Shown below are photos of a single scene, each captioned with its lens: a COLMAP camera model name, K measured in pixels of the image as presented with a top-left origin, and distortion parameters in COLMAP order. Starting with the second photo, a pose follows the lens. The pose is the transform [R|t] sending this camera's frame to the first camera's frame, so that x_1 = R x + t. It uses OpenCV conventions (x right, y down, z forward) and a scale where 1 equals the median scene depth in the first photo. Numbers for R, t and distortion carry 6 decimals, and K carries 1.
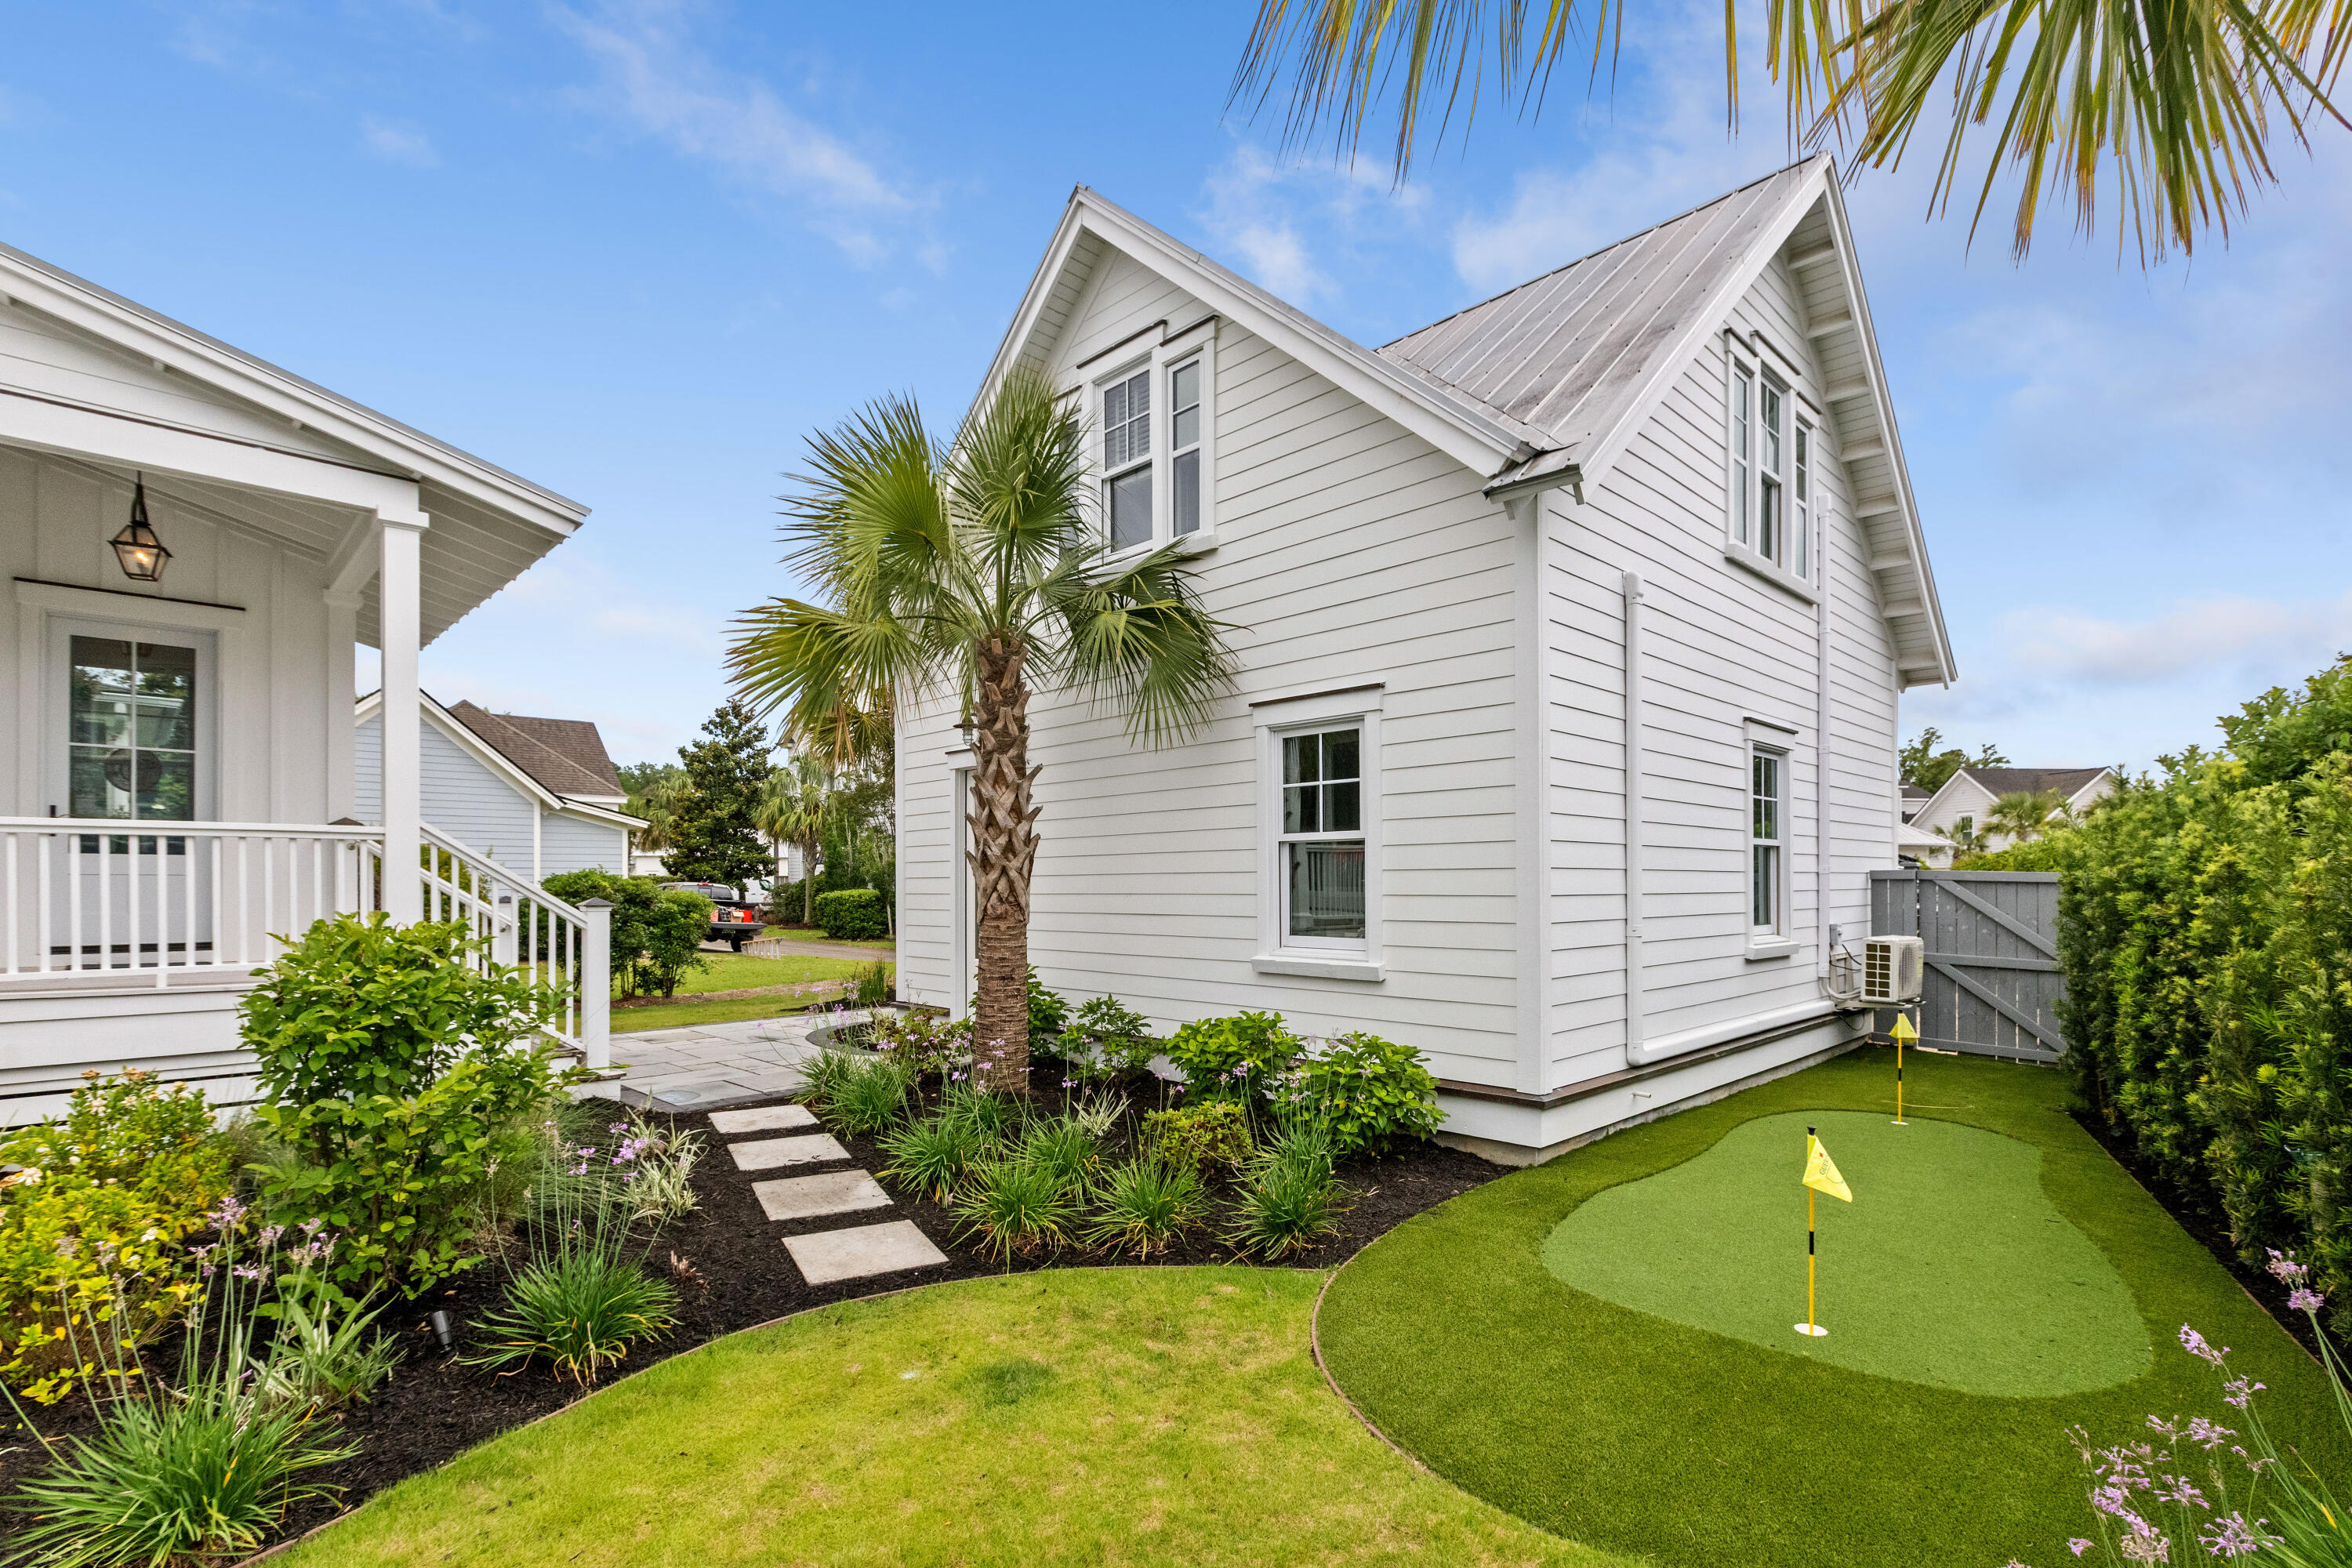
lens RADIAL K [[1083.9, 0, 1182.2], [0, 1083.9, 868.3], [0, 0, 1]] dist [0.002807, 0.000475]
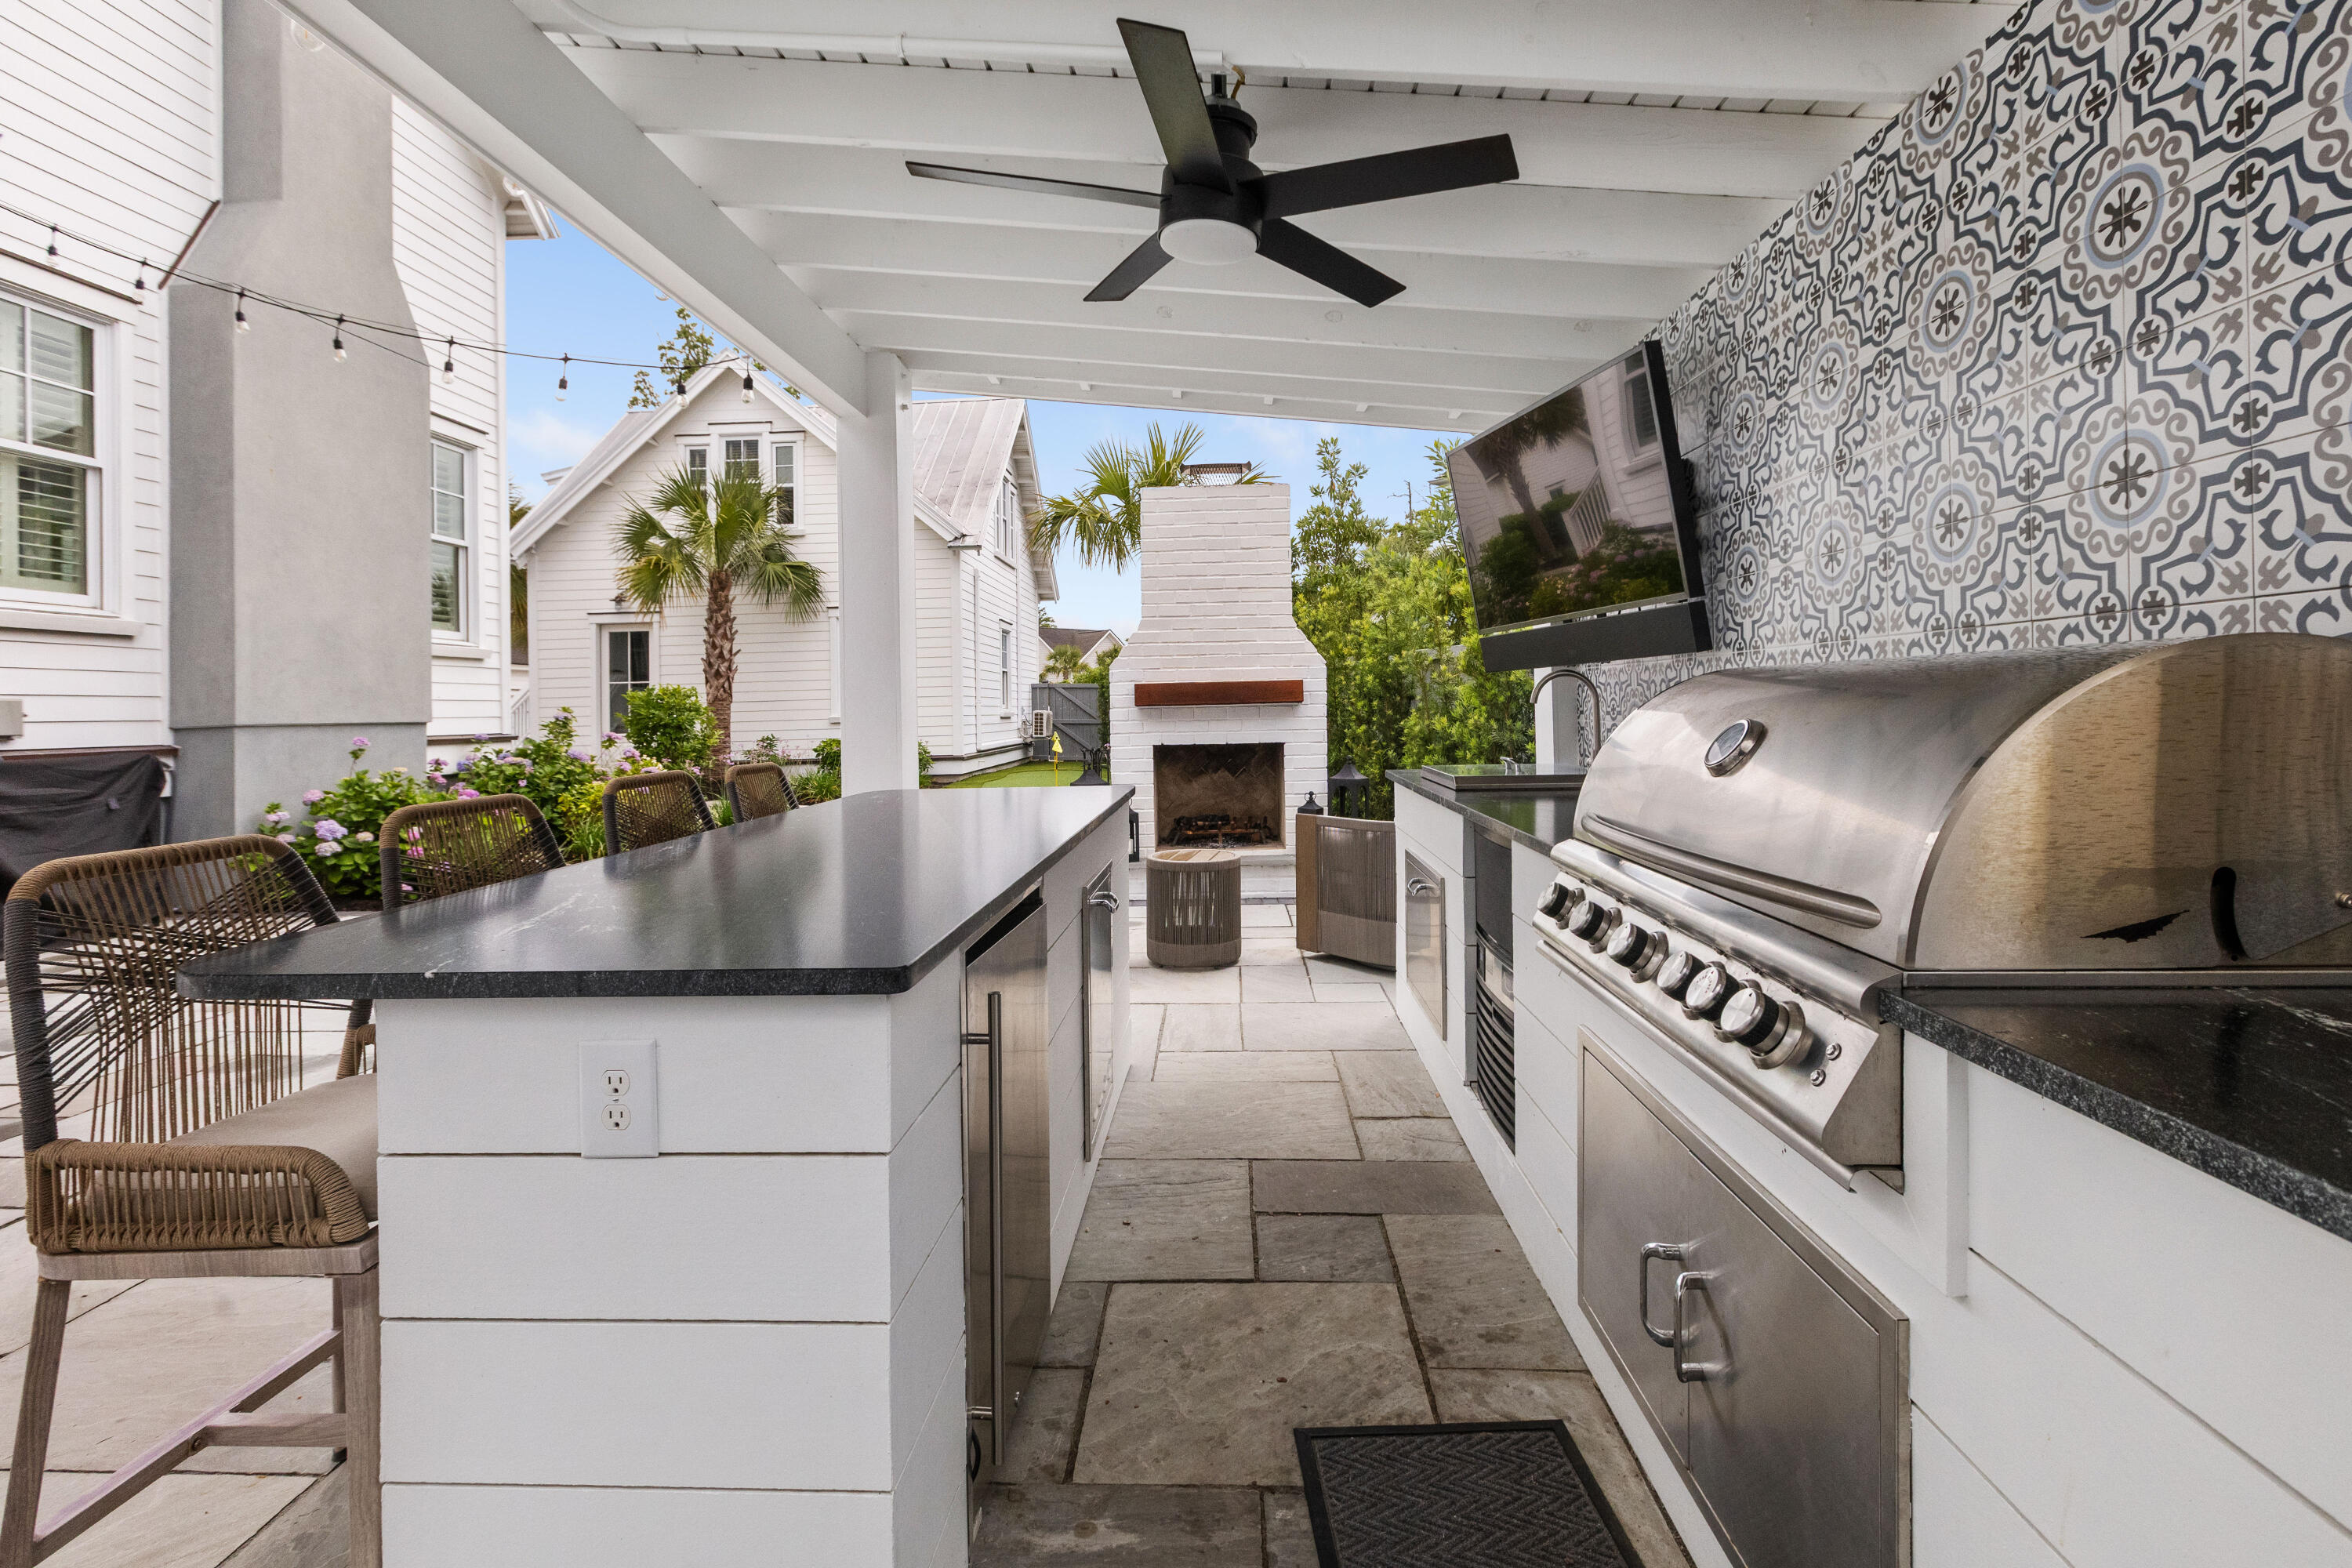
lens RADIAL K [[1088.7, 0, 1157.0], [0, 1088.7, 706.1], [0, 0, 1]] dist [0.001281, 0.000343]
pose [[0.733032, -0.013764, 0.680055, -0.988723], [0.014961, 0.999880, 0.004111, 0.060098], [-0.680030, 0.007161, 0.733150, -1.157623]]
